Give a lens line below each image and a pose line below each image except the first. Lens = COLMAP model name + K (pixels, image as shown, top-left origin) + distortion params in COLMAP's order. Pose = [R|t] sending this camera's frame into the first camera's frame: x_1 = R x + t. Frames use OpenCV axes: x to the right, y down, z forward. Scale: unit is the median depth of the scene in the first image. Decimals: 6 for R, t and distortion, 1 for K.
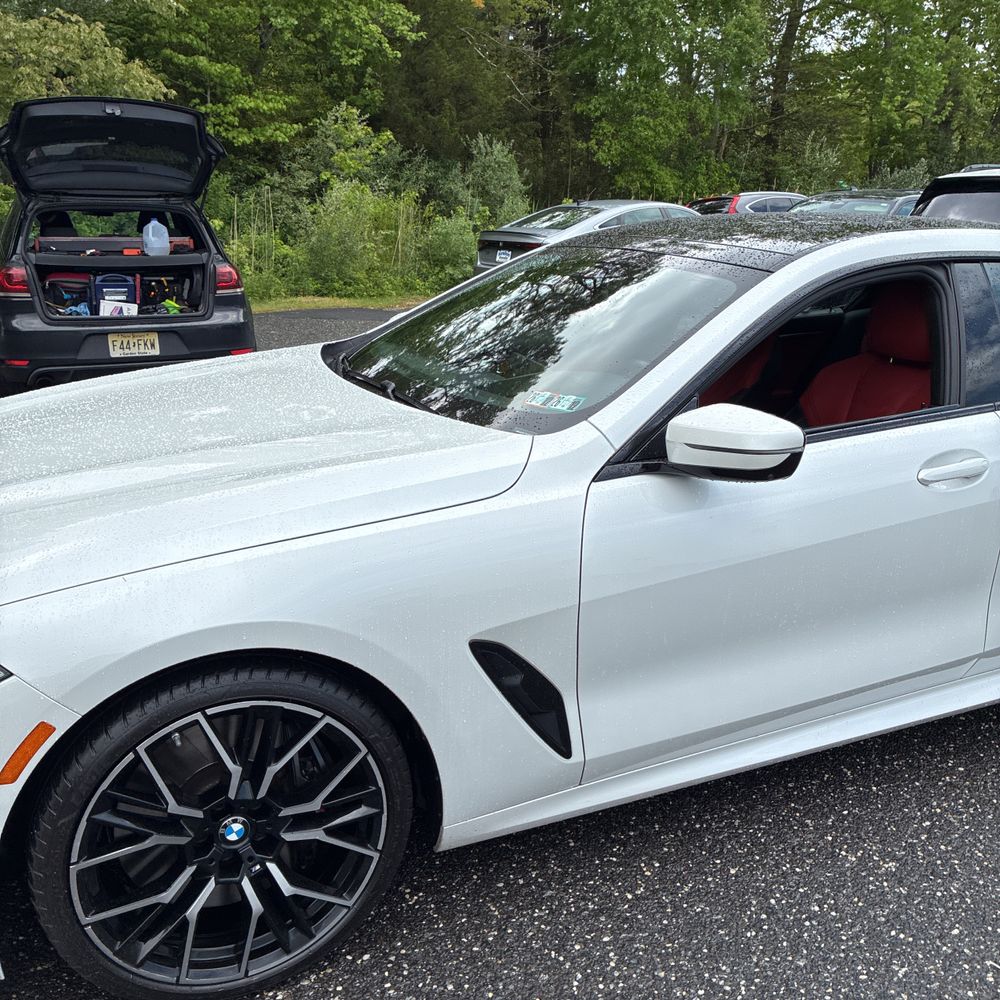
lens RADIAL K [[1027.3, 0, 516.9], [0, 1027.3, 504.4], [0, 0, 1]] dist [0.010362, 0.014123]
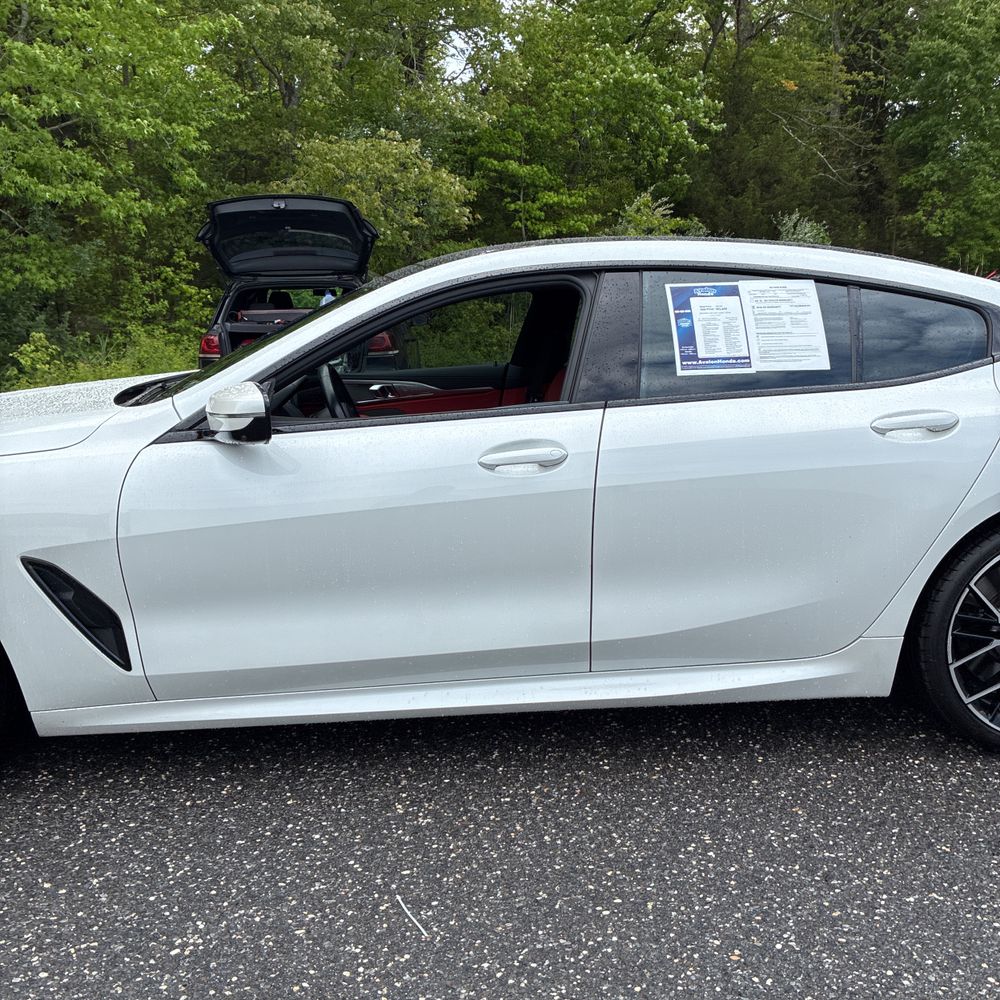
lens RADIAL K [[1032.8, 0, 498.7], [0, 1032.8, 497.5], [0, 0, 1]] dist [0.017105, -0.027928]
pose [[0.926119, 0.037974, -0.375315, 0.909679], [-0.071955, 0.994436, -0.076940, 0.104867], [0.370305, 0.098261, 0.923698, 0.009205]]
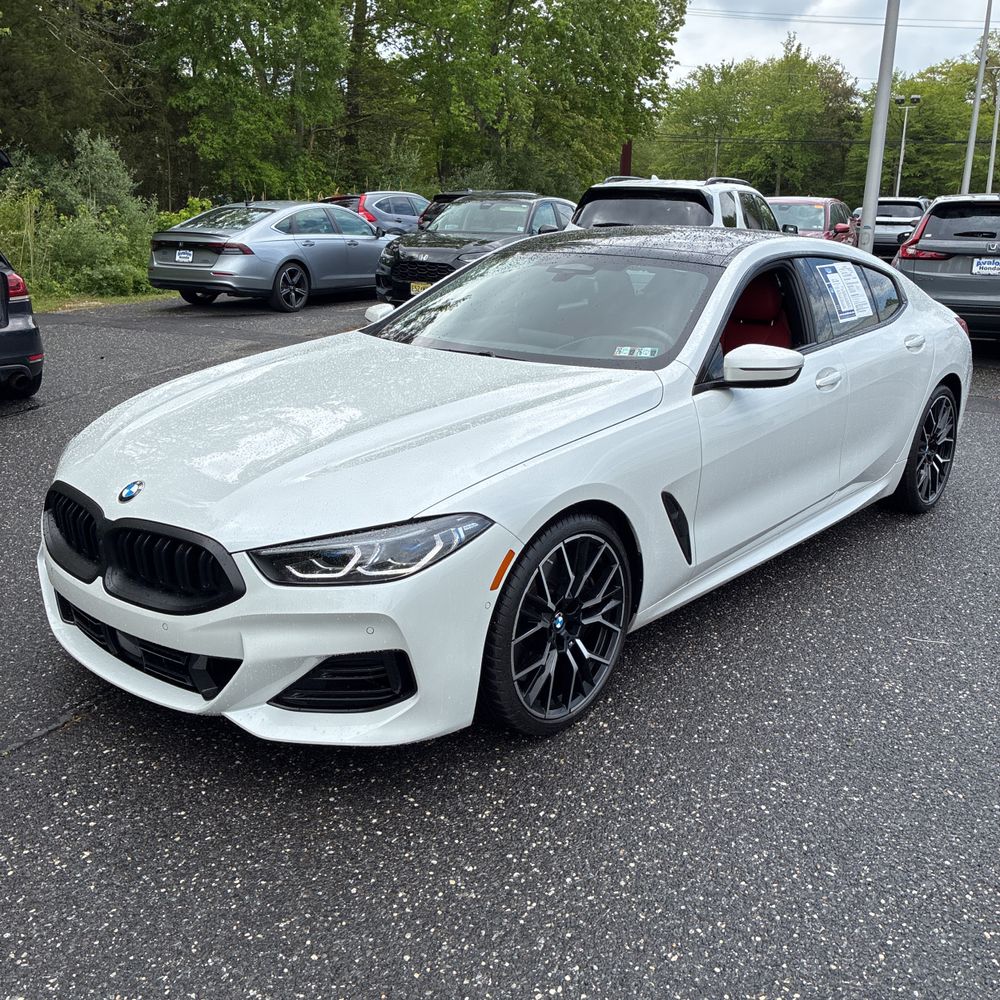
lens RADIAL K [[1027.3, 0, 516.9], [0, 1027.3, 504.4], [0, 0, 1]] dist [0.010362, 0.014123]
pose [[0.909940, -0.119177, 0.397249, -0.856772], [0.116452, 0.992710, 0.031072, 0.068055], [-0.398056, 0.017987, 0.917185, -0.412688]]
